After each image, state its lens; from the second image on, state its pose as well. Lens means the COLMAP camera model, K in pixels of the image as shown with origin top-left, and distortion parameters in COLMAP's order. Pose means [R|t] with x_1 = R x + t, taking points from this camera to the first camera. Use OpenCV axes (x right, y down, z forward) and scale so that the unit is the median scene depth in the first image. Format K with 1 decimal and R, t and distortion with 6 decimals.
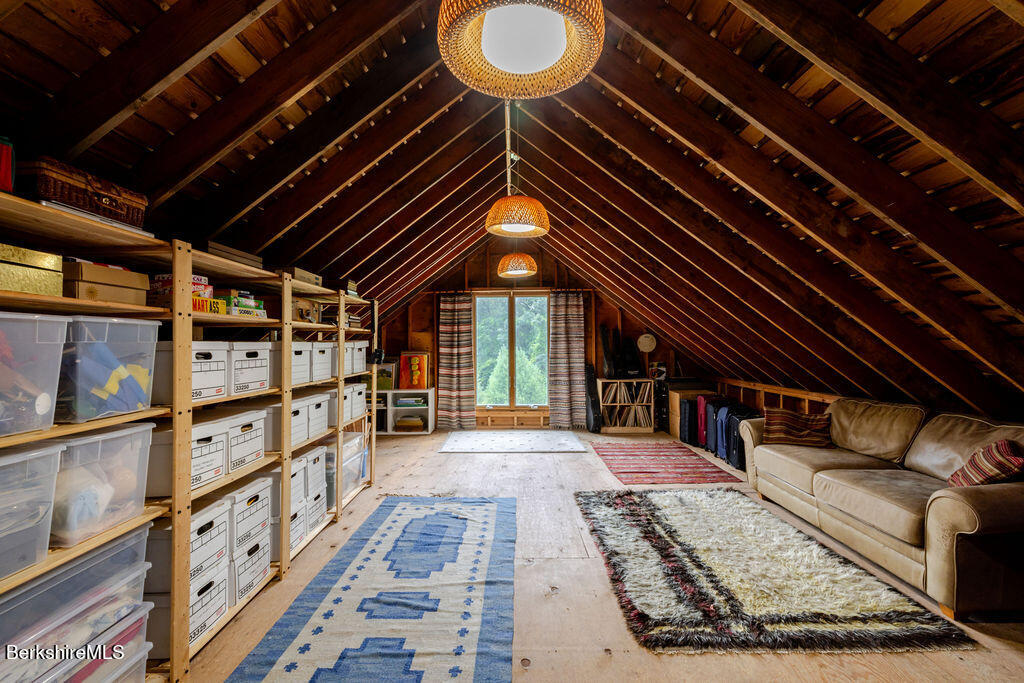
lens RADIAL K [[445.4, 0, 509.9], [0, 445.4, 347.5], [0, 0, 1]] dist [-0.002884, -0.000007]
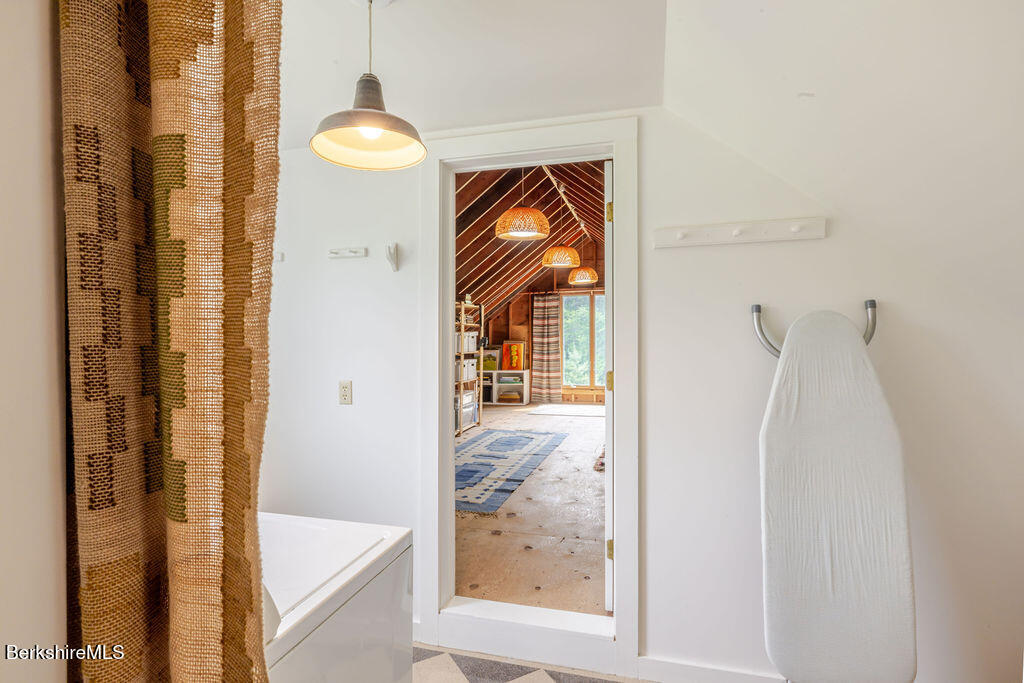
lens RADIAL K [[531.0, 0, 512.9], [0, 531.0, 339.7], [0, 0, 1]] dist [0.003839, 0.000210]
pose [[0.969293, -0.000870, -0.245908, 0.153597], [-0.000173, 0.999991, -0.004217, 0.012576], [0.245910, 0.004130, 0.969284, -0.458967]]
